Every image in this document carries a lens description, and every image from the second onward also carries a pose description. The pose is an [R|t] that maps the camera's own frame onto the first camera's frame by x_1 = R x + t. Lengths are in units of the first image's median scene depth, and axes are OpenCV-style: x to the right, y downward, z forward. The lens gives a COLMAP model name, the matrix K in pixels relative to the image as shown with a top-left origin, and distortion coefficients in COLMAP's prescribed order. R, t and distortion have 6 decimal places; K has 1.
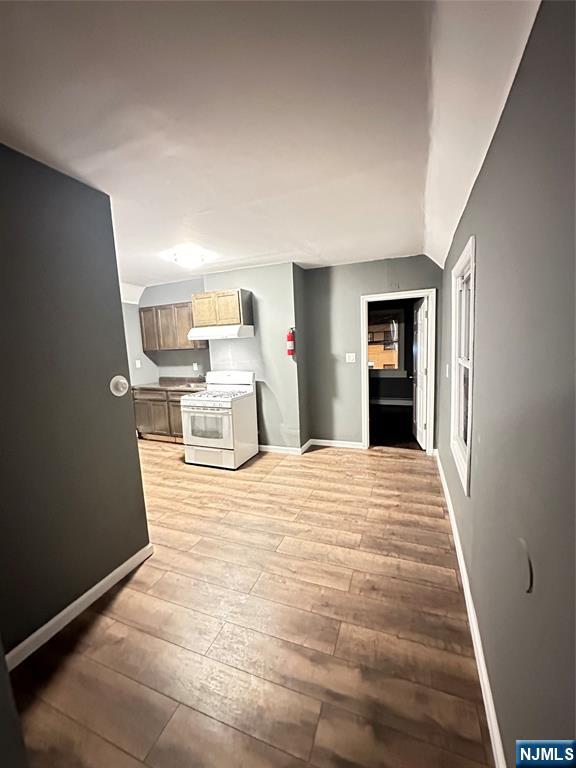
lens RADIAL K [[307.6, 0, 288.0], [0, 307.6, 384.0], [0, 0, 1]] dist [0.000277, -0.000320]
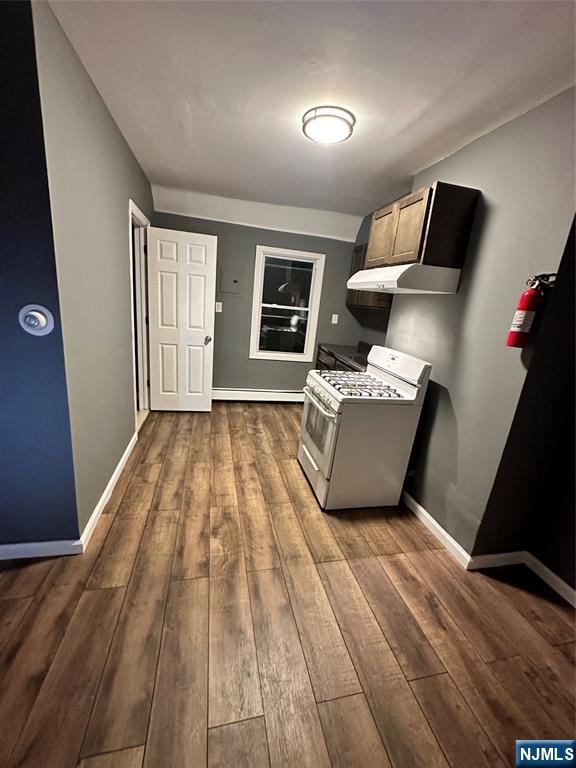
lens RADIAL K [[307.6, 0, 288.0], [0, 307.6, 384.0], [0, 0, 1]] dist [0.000277, -0.000320]
pose [[0.556863, 0.315042, -0.768539, 0.177373], [-0.226290, 0.947819, 0.224569, -0.077342], [0.799185, 0.048858, 0.599096, 0.576380]]
